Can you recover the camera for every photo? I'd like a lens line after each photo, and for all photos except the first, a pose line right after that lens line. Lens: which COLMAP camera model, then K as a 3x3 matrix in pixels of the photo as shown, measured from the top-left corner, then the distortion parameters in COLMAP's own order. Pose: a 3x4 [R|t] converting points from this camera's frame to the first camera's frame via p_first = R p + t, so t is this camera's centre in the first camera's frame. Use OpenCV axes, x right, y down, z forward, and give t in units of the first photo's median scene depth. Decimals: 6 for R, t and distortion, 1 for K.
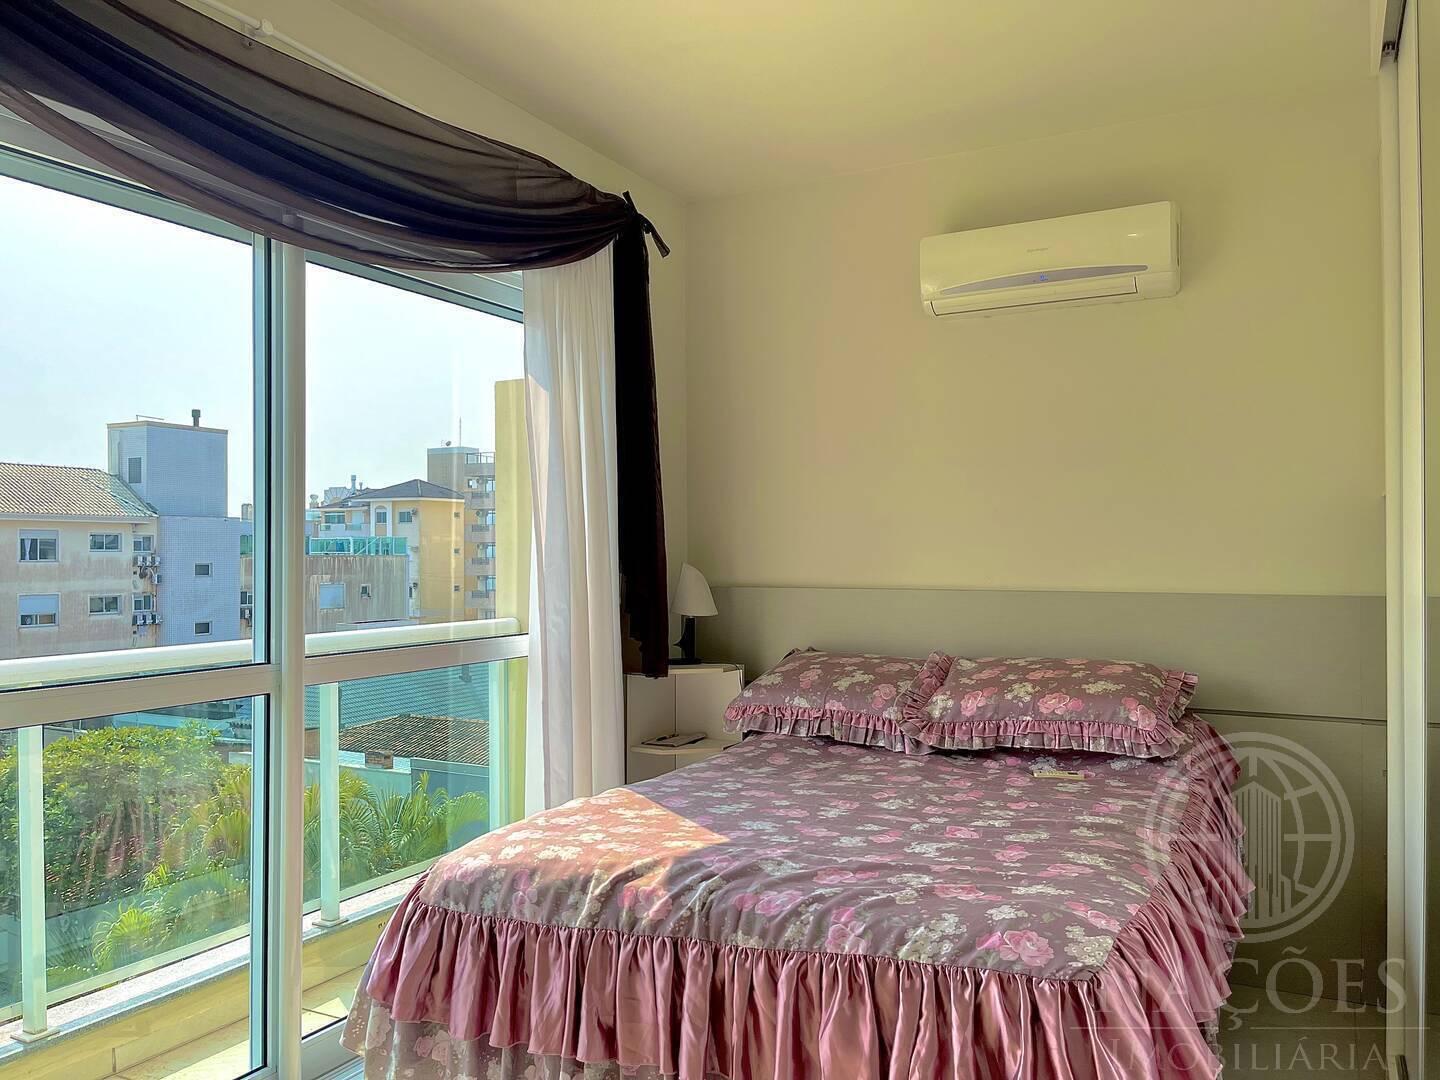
lens RADIAL K [[1099.3, 0, 720.0], [0, 1099.3, 540.0], [0, 0, 1]] dist [0.069330, -0.092262]
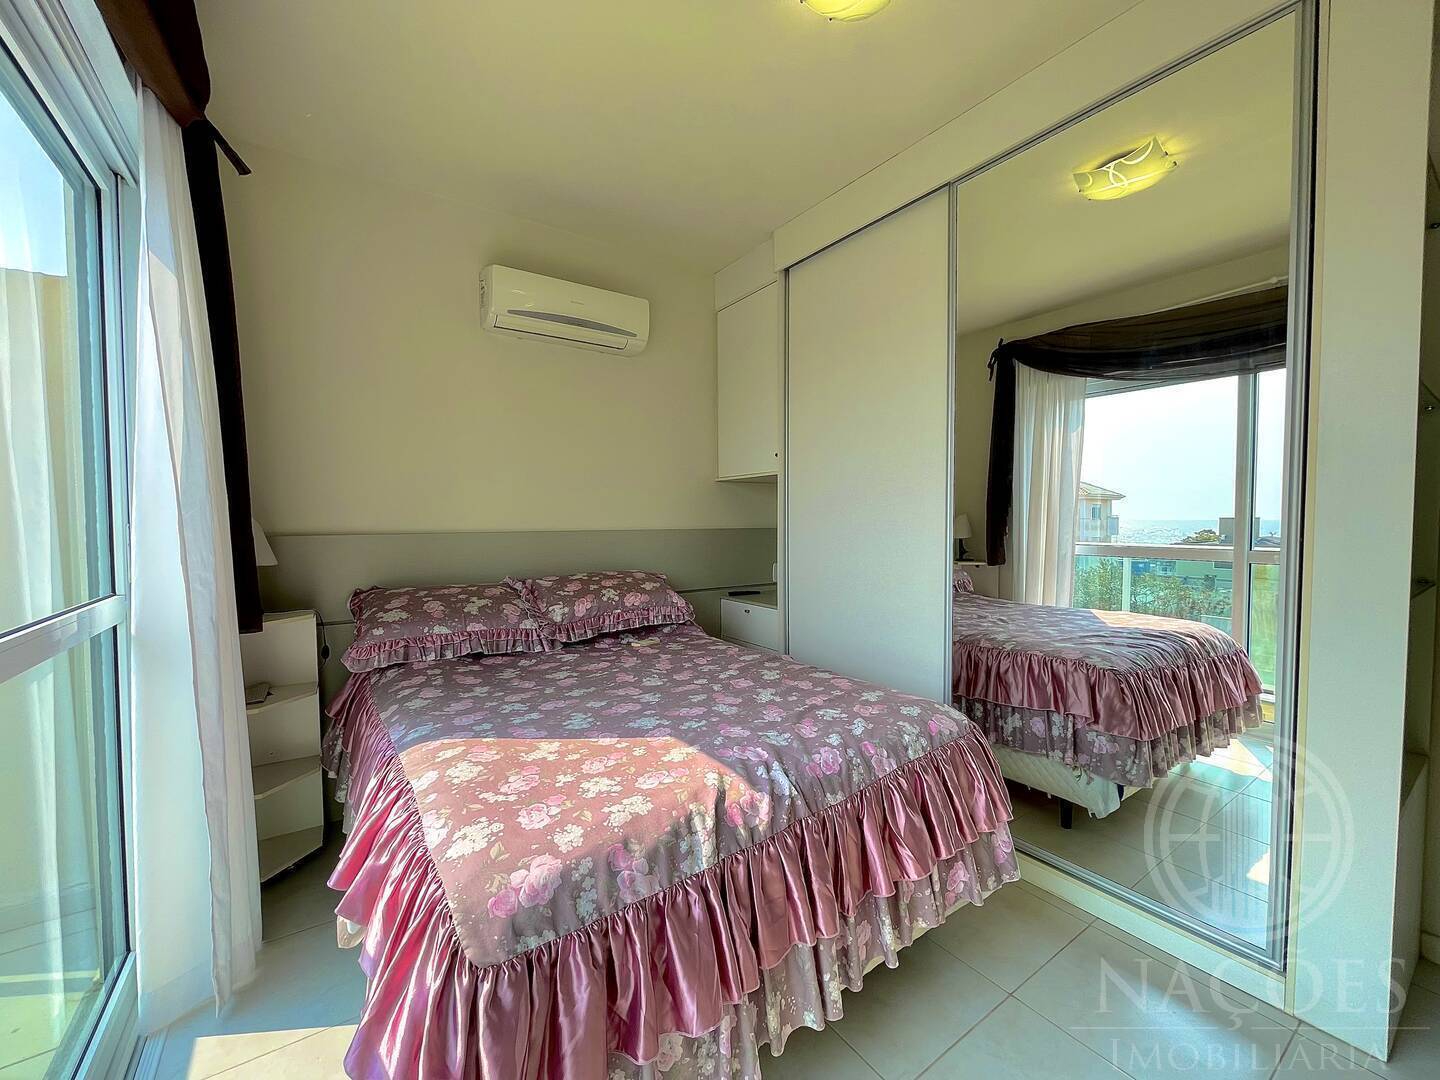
lens RADIAL K [[587.2, 0, 720.0], [0, 587.2, 540.0], [0, 0, 1]] dist [-0.001422, -0.000173]
pose [[0.463574, -0.035868, 0.885332, -0.389910], [-0.001520, 0.999147, 0.041275, 0.030751], [-0.886057, -0.020480, 0.463124, 0.527568]]
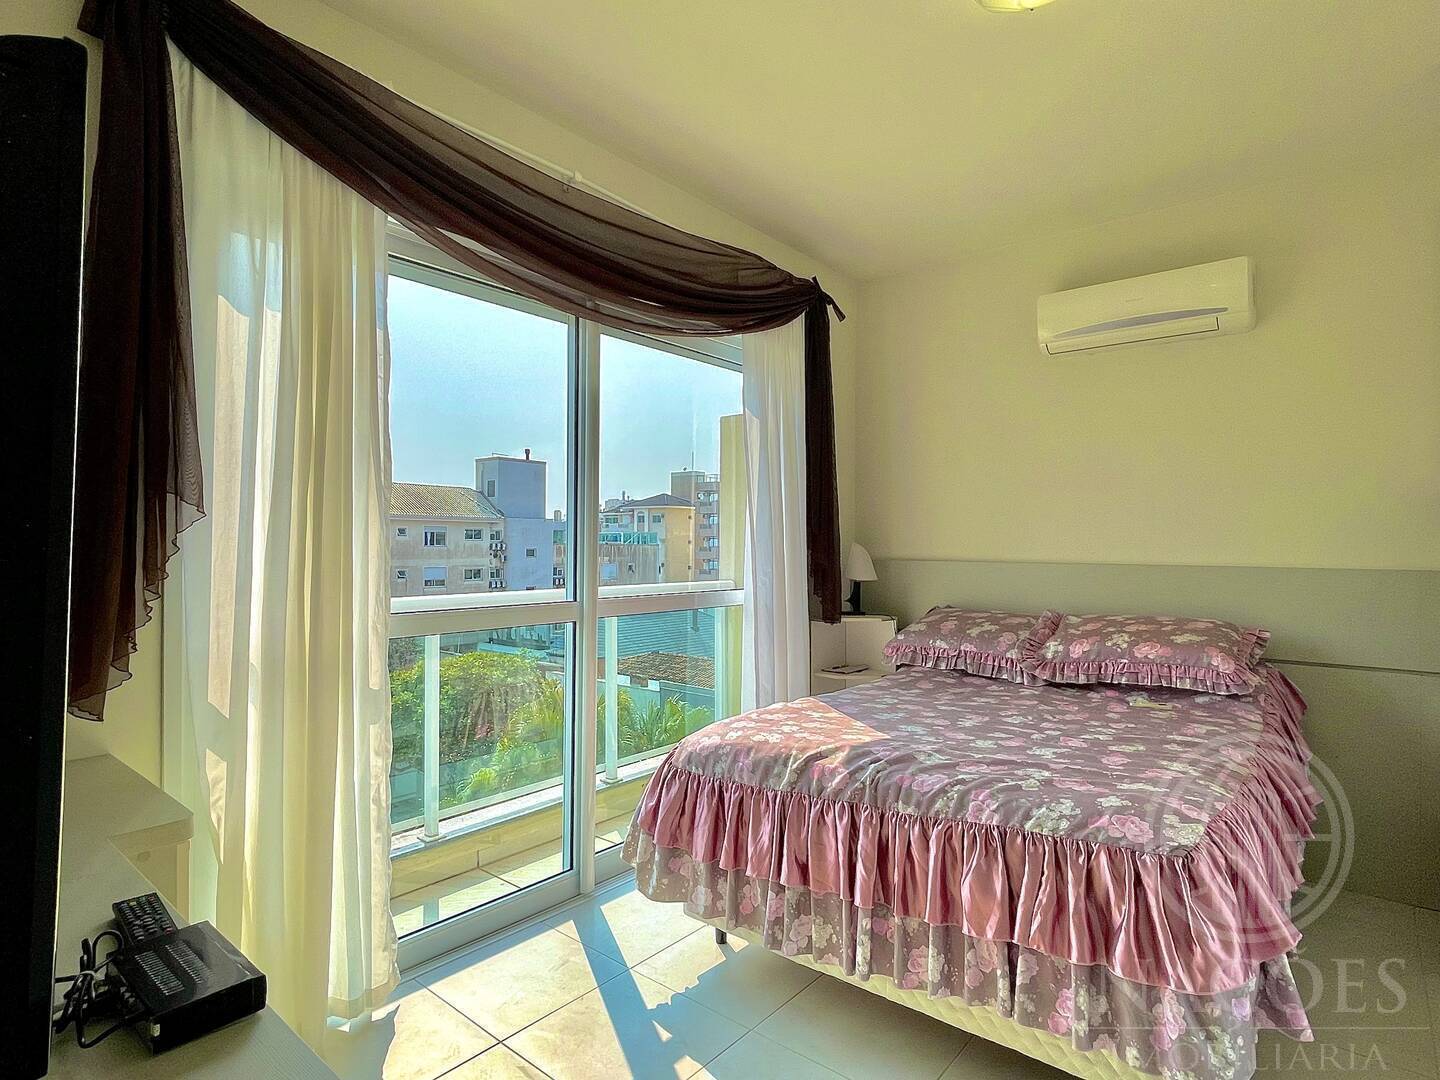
lens RADIAL K [[772.8, 0, 710.1], [0, 772.8, 534.7], [0, 0, 1]] dist [0.025083, -0.038301]
pose [[0.978421, 0.005967, -0.206537, -0.010542], [-0.006203, 0.999981, -0.000498, 0.017705], [0.206530, 0.001768, 0.978439, 0.011034]]
